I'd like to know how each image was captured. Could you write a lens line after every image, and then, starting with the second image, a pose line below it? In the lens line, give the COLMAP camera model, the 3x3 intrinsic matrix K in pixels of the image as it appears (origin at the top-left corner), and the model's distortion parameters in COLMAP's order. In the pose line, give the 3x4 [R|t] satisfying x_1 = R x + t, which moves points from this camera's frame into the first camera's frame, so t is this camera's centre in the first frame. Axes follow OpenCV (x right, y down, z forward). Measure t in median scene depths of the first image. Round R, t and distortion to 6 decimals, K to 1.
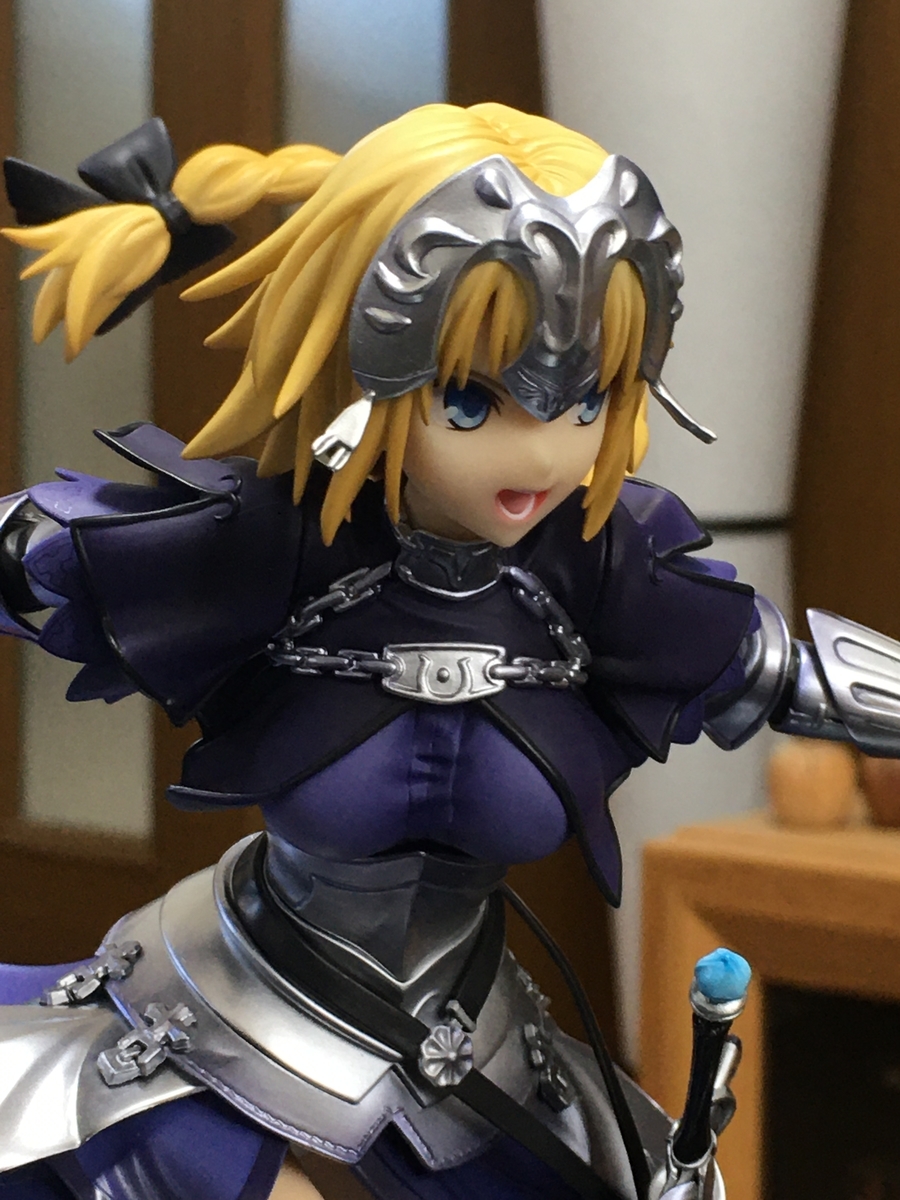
lens RADIAL K [[2677.2, 0, 450.0], [0, 2677.2, 600.0], [0, 0, 1]] dist [0.046588, -0.217512]
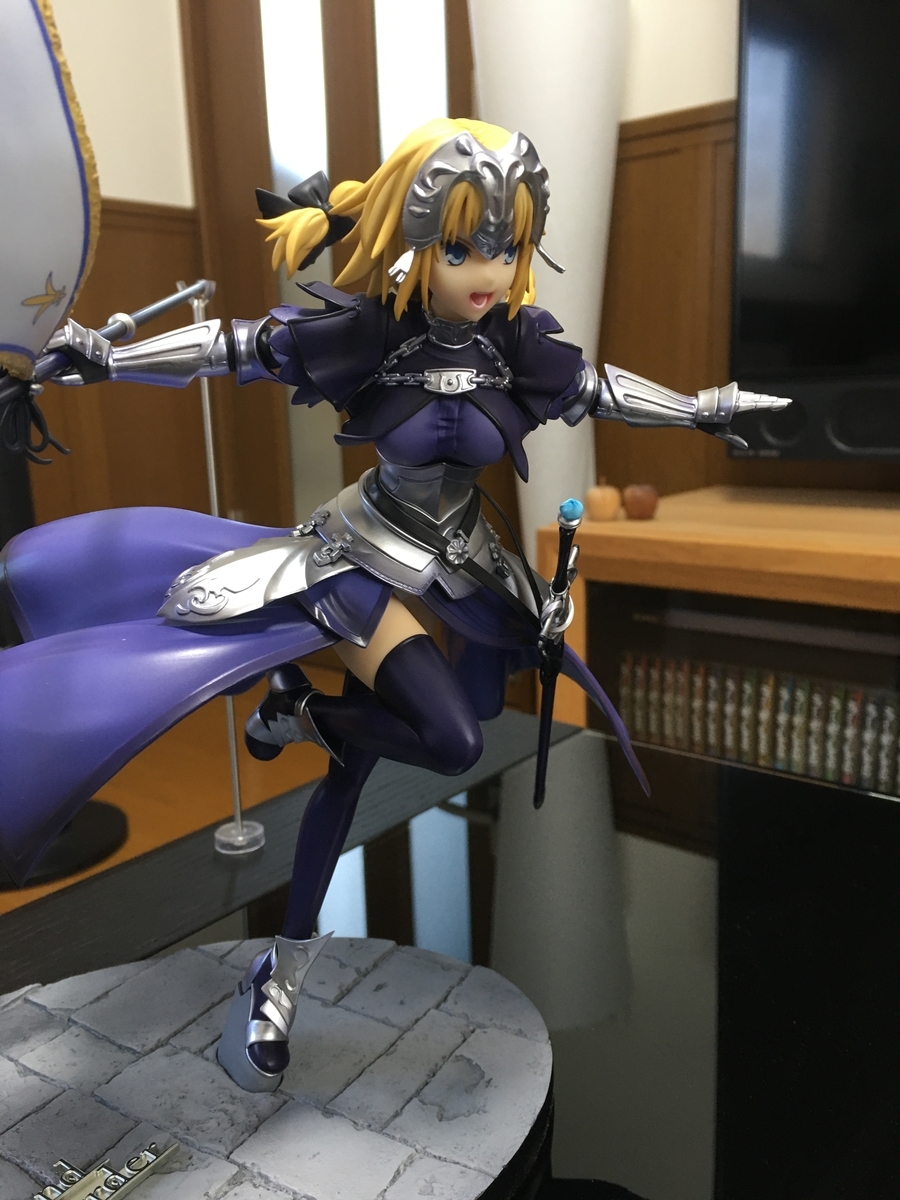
lens RADIAL K [[1035.9, 0, 445.3], [0, 1035.9, 598.7], [0, 0, 1]] dist [0.067090, -0.123391]
pose [[0.999276, -0.033471, -0.018109, 0.003428], [0.035652, 0.989816, 0.137813, 0.089116], [0.013312, -0.138359, 0.990293, 0.072864]]
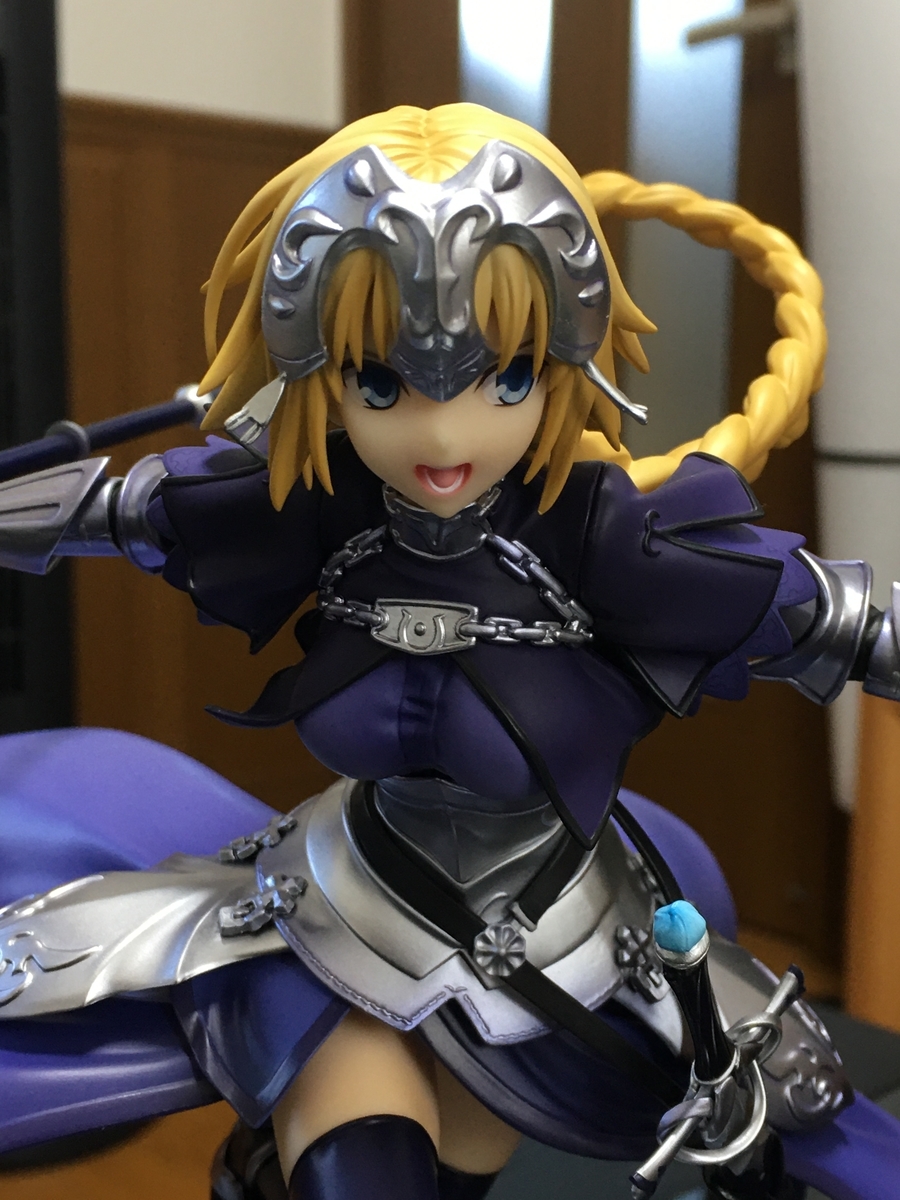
lens RADIAL K [[1661.6, 0, 446.2], [0, 1661.6, 598.3], [0, 0, 1]] dist [0.033088, 0.066376]
pose [[0.894566, 0.063826, -0.442355, 0.308612], [-0.038281, 0.997055, 0.066447, -0.030673], [0.445293, -0.042507, 0.894375, 0.380721]]
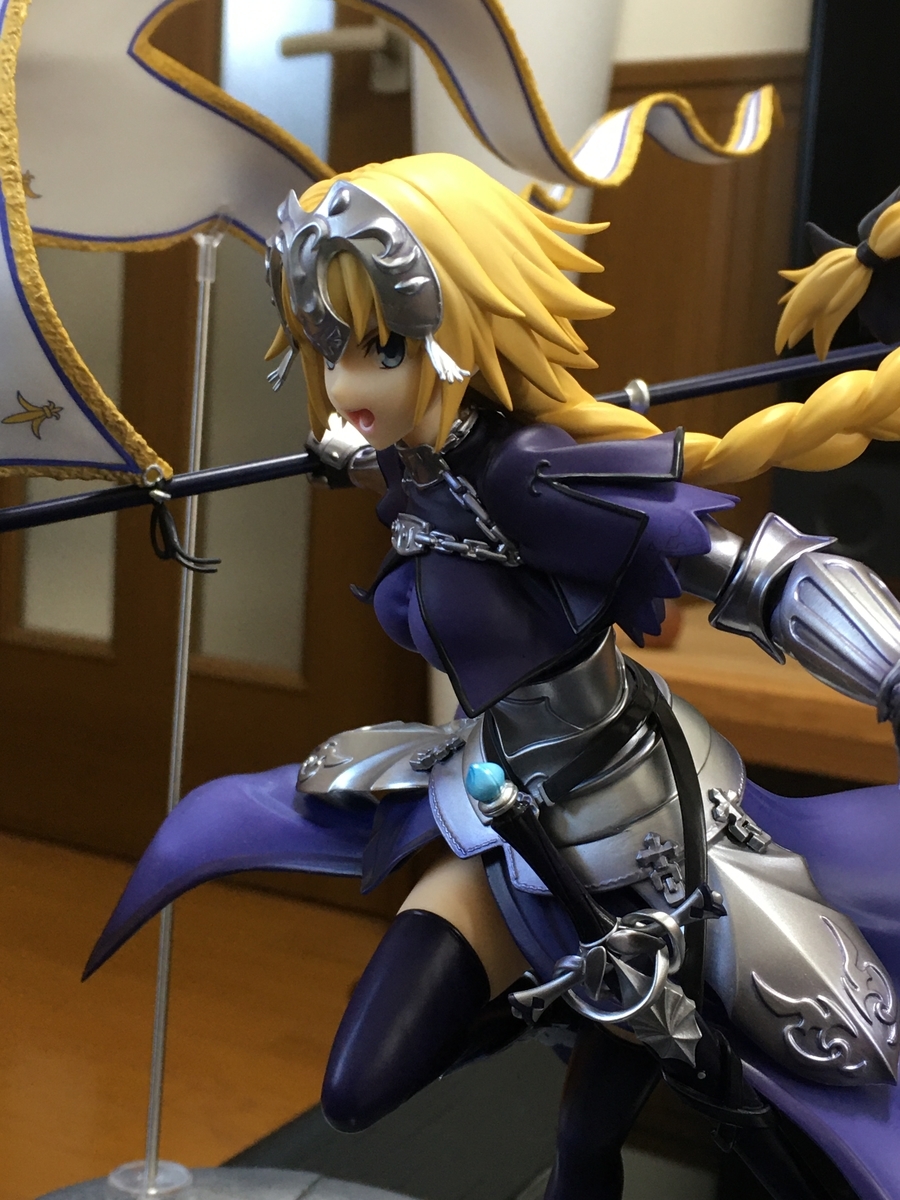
lens RADIAL K [[1607.9, 0, 443.0], [0, 1607.9, 609.9], [0, 0, 1]] dist [0.038251, 0.062511]
pose [[0.251307, 0.130708, -0.959041, 0.885629], [-0.126278, 0.986799, 0.101401, -0.026405], [0.959635, 0.095623, 0.264495, 0.769320]]
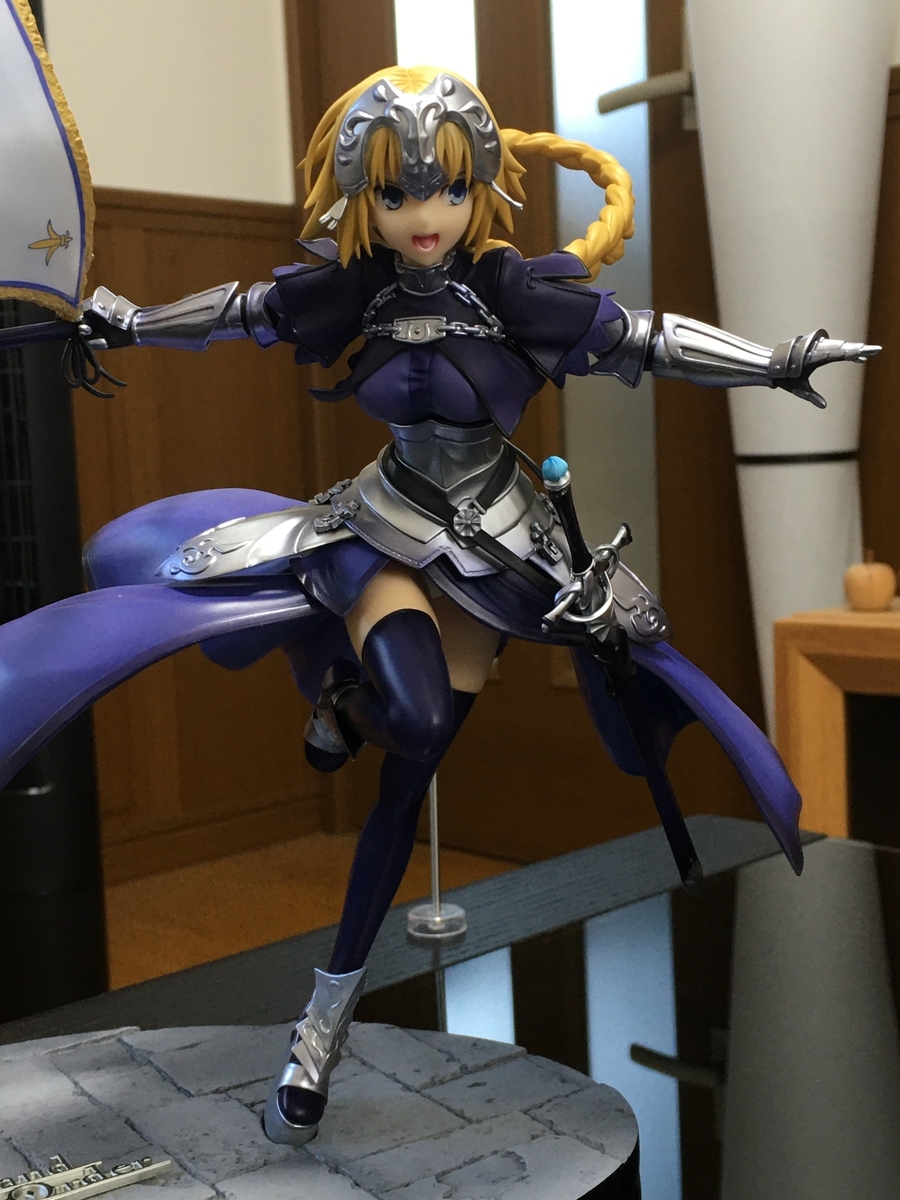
lens RADIAL K [[1607.9, 0, 443.0], [0, 1607.9, 609.9], [0, 0, 1]] dist [0.038251, 0.062511]
pose [[0.904905, -0.000979, -0.425613, 0.576361], [0.016293, 0.999344, 0.032344, 0.213431], [0.425303, -0.036203, 0.904327, -0.202824]]
